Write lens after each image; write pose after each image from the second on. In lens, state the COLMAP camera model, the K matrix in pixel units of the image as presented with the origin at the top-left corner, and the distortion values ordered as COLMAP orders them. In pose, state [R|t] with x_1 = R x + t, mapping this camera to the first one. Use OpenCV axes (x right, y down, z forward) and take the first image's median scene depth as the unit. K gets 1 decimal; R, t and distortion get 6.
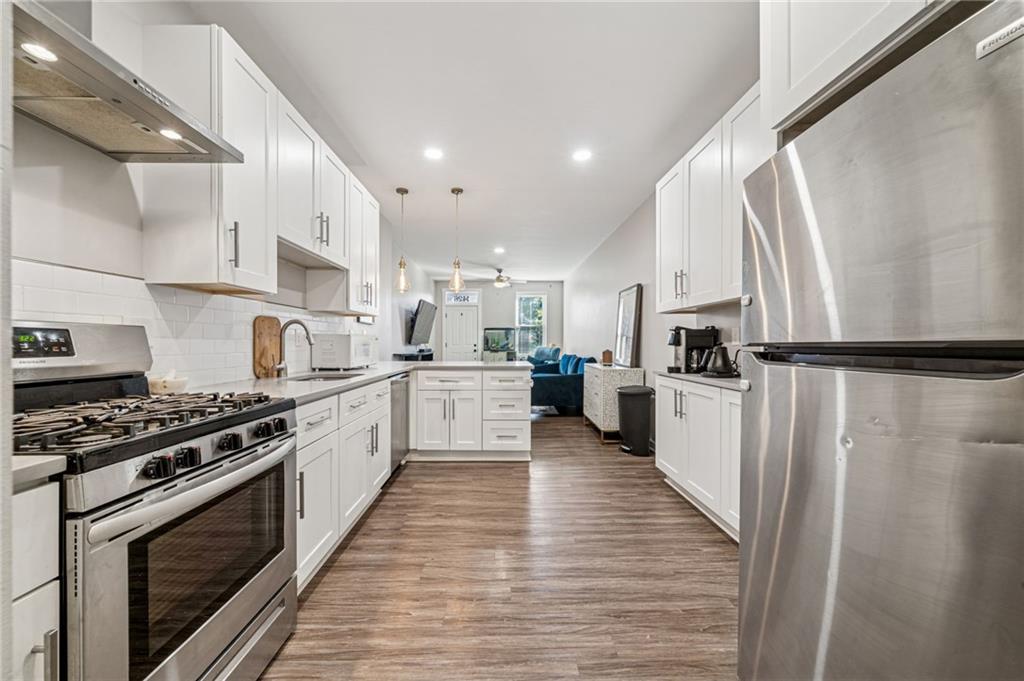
lens RADIAL K [[373.7, 0, 510.5], [0, 373.7, 343.9], [0, 0, 1]] dist [0.009183, -0.001609]
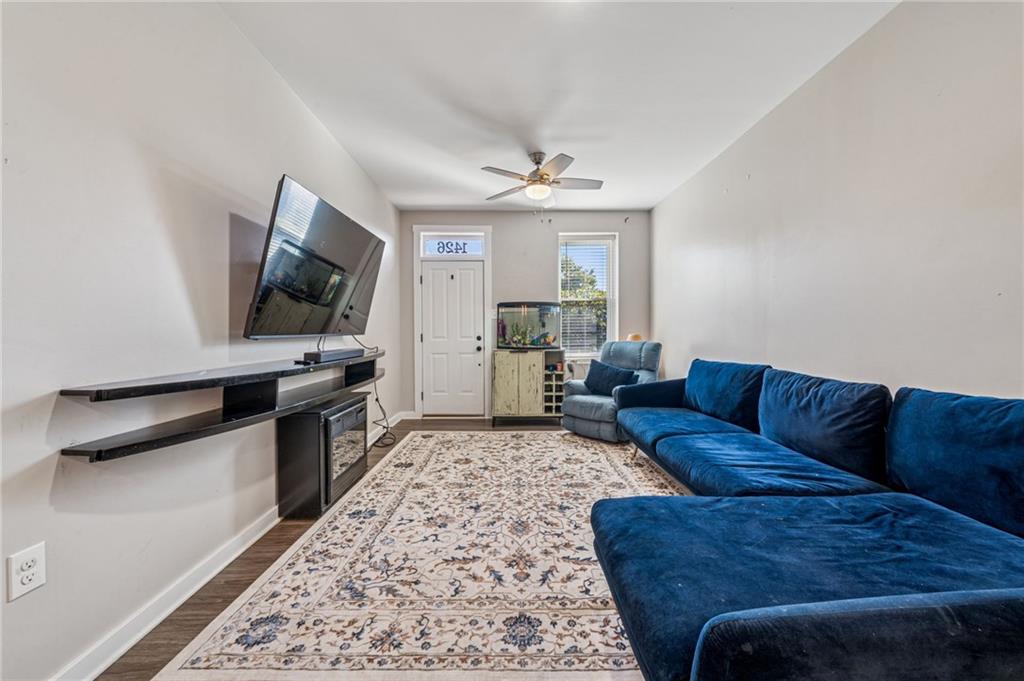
lens RADIAL K [[373.7, 0, 514.2], [0, 373.7, 337.4], [0, 0, 1]] dist [0.009183, -0.001609]
pose [[0.999989, -0.004584, 0.000540, -0.048202], [0.004579, 0.999938, 0.010112, -0.002407], [-0.000586, -0.010110, 0.999949, 0.504390]]
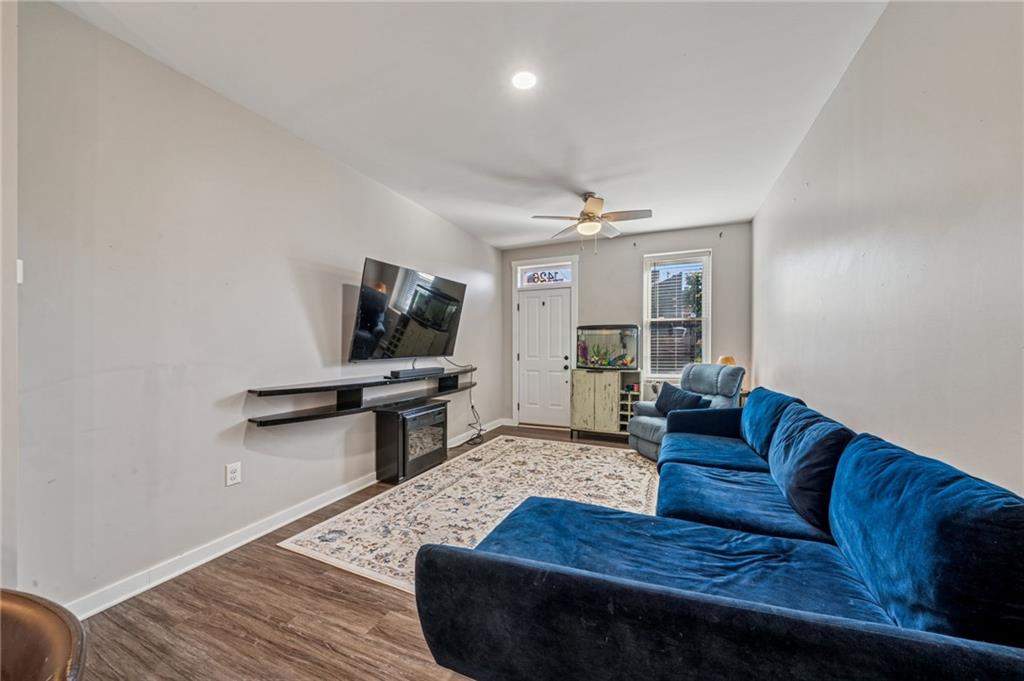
lens RADIAL K [[373.7, 0, 519.1], [0, 373.7, 347.9], [0, 0, 1]] dist [0.009183, -0.001609]
pose [[0.911163, 0.000654, -0.412046, 0.071347], [0.000967, 0.999993, 0.003727, -0.013393], [0.412046, -0.003795, 0.911155, 0.473508]]
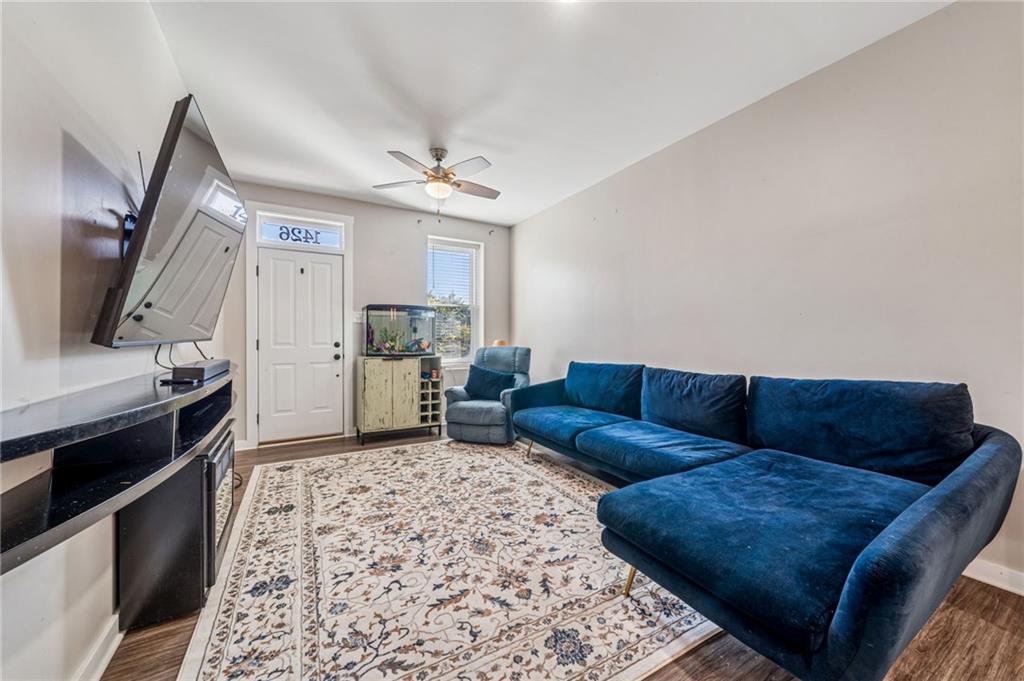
lens RADIAL K [[373.7, 0, 504.0], [0, 373.7, 338.0], [0, 0, 1]] dist [0.009183, -0.001609]
pose [[0.878140, -0.001634, 0.478402, -0.134876], [0.003536, 0.999989, -0.003075, -0.002108], [-0.478391, 0.004392, 0.878136, 0.536920]]
